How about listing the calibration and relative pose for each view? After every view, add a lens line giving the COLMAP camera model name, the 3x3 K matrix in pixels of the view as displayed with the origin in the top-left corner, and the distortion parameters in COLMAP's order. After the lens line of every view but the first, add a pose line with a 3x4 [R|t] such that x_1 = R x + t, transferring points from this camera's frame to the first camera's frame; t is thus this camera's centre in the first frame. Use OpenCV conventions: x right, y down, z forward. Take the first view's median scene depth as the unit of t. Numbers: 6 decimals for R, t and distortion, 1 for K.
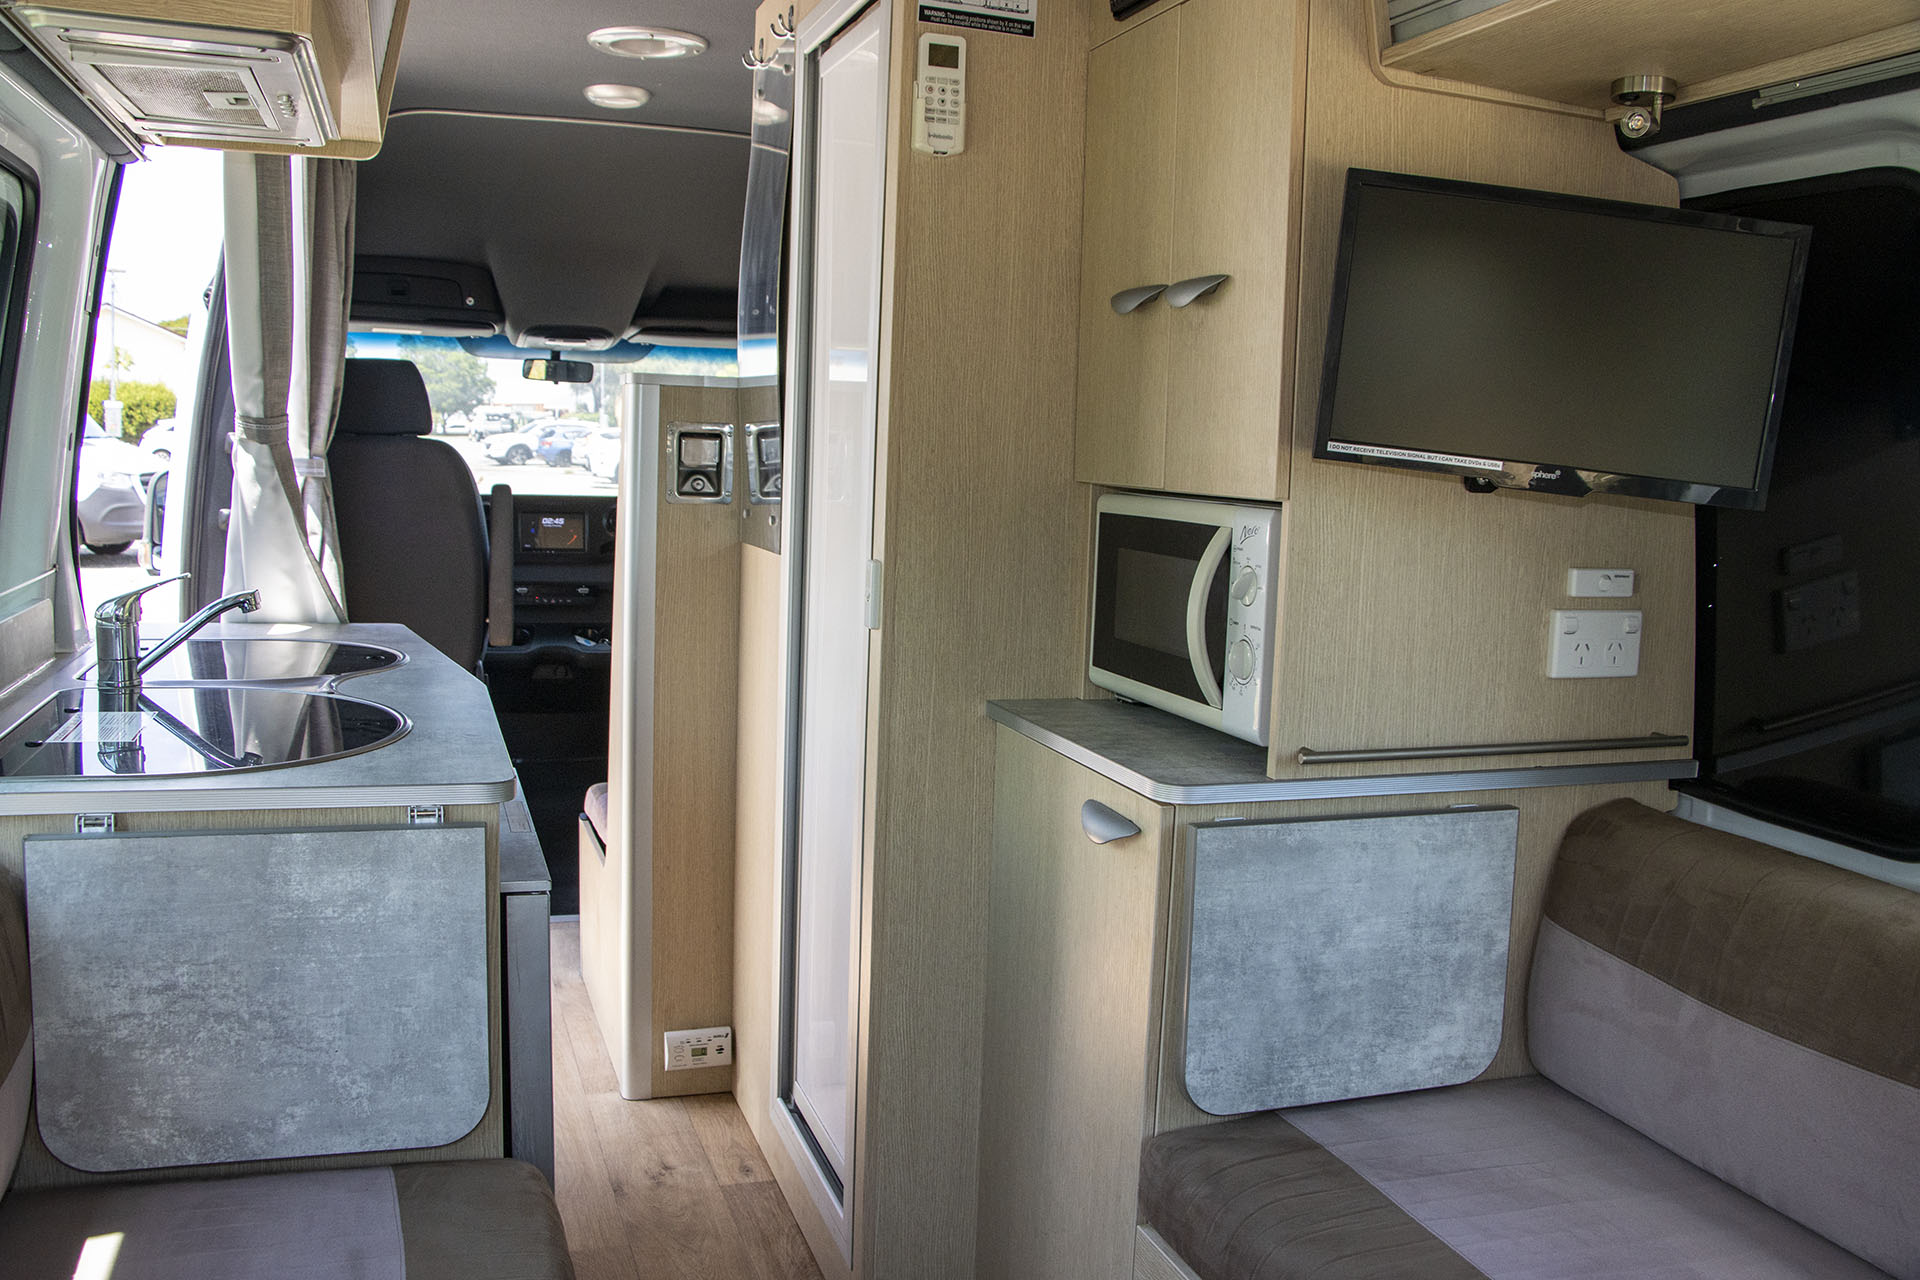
lens RADIAL K [[1625.7, 0, 960.3], [0, 1625.7, 603.6], [0, 0, 1]] dist [-0.176484, 0.160365]
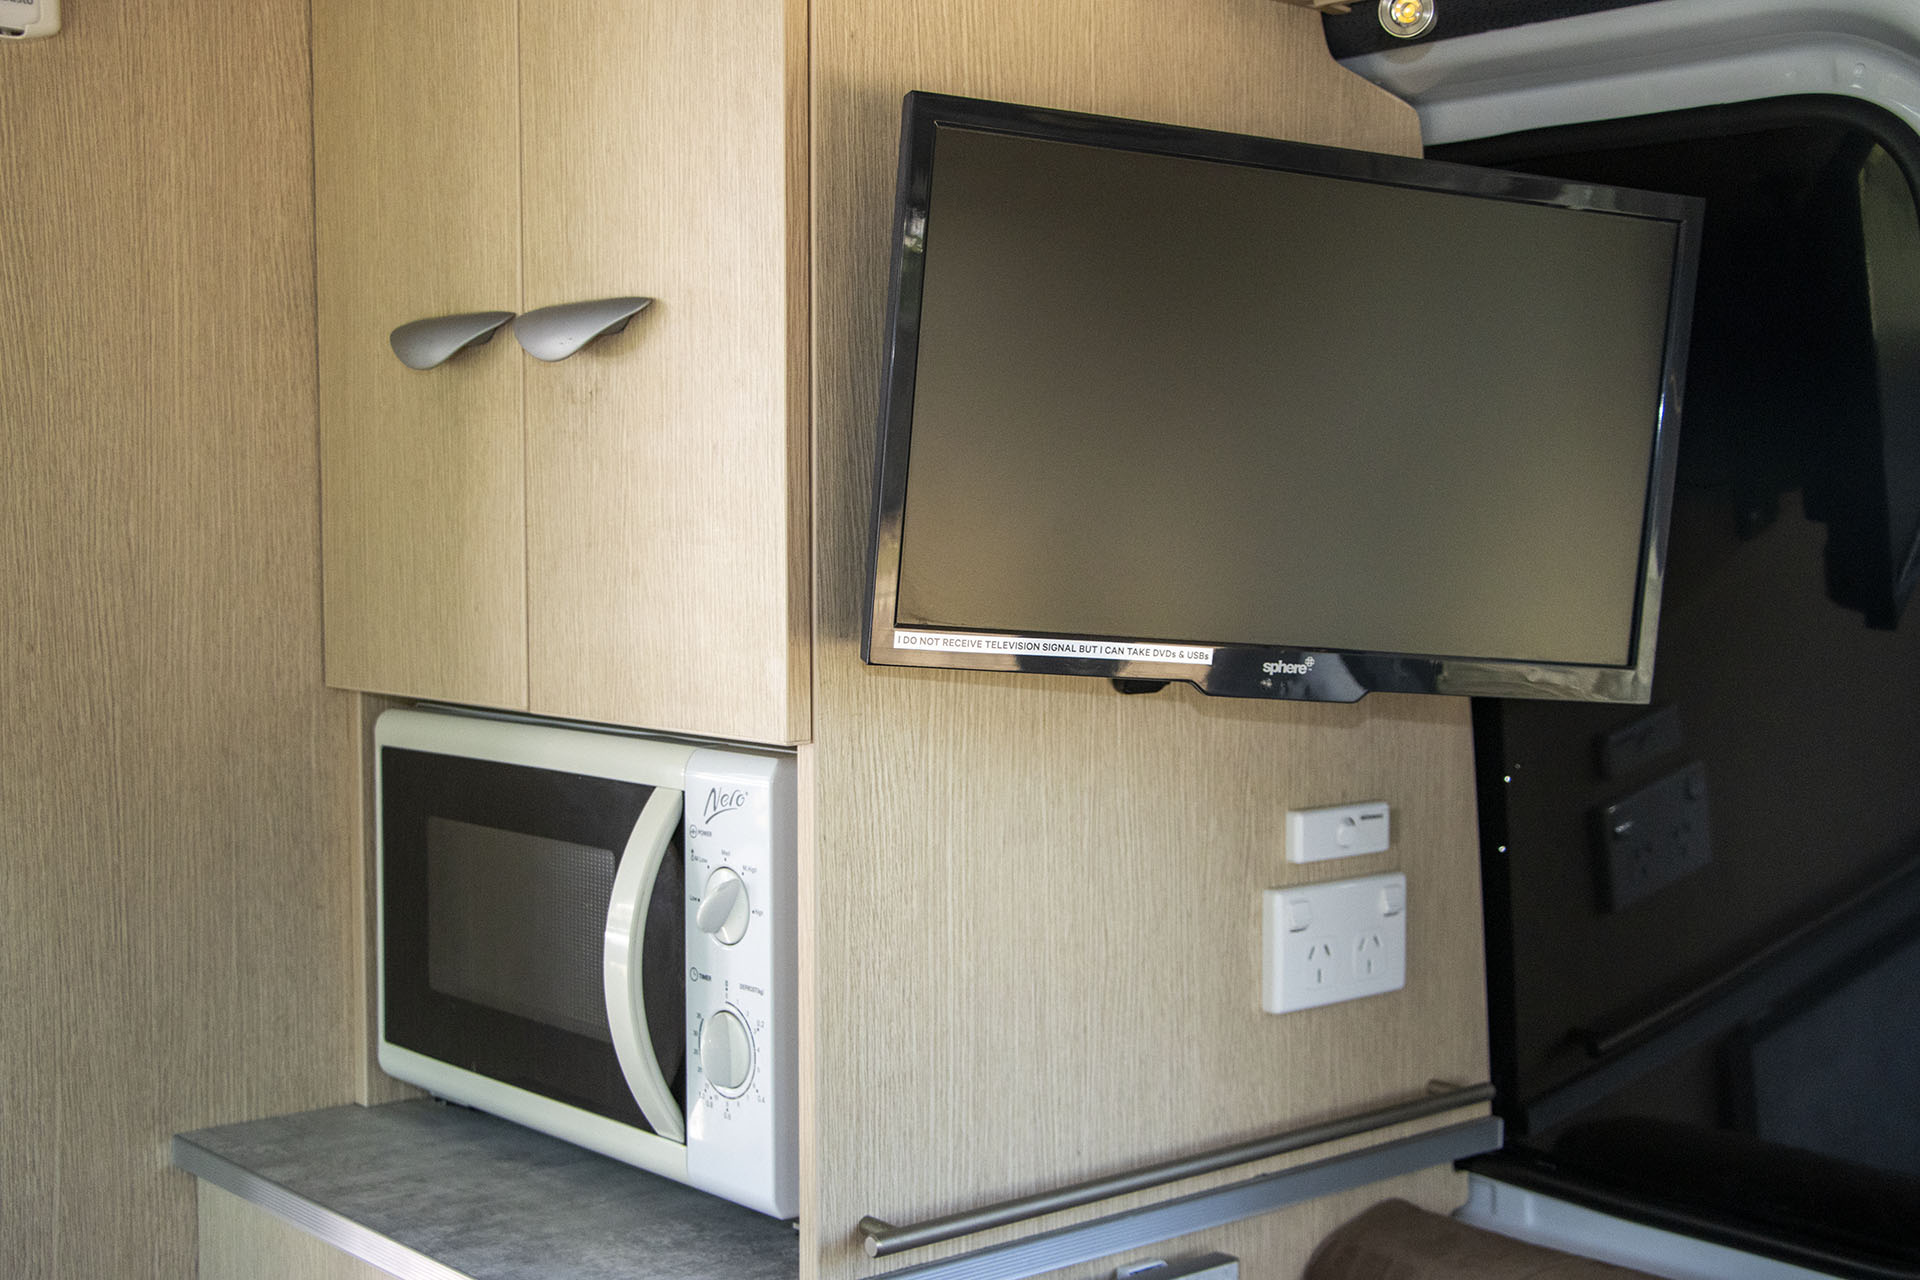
lens RADIAL K [[2475.1, 0, 960.0], [0, 2475.1, 640.0], [0, 0, 1]] dist [-0.113024, 0.506923]
pose [[0.926541, -0.058121, 0.371677, -0.038725], [0.070288, 0.997341, -0.019259, -0.073354], [-0.369569, 0.043969, 0.928162, 0.240635]]
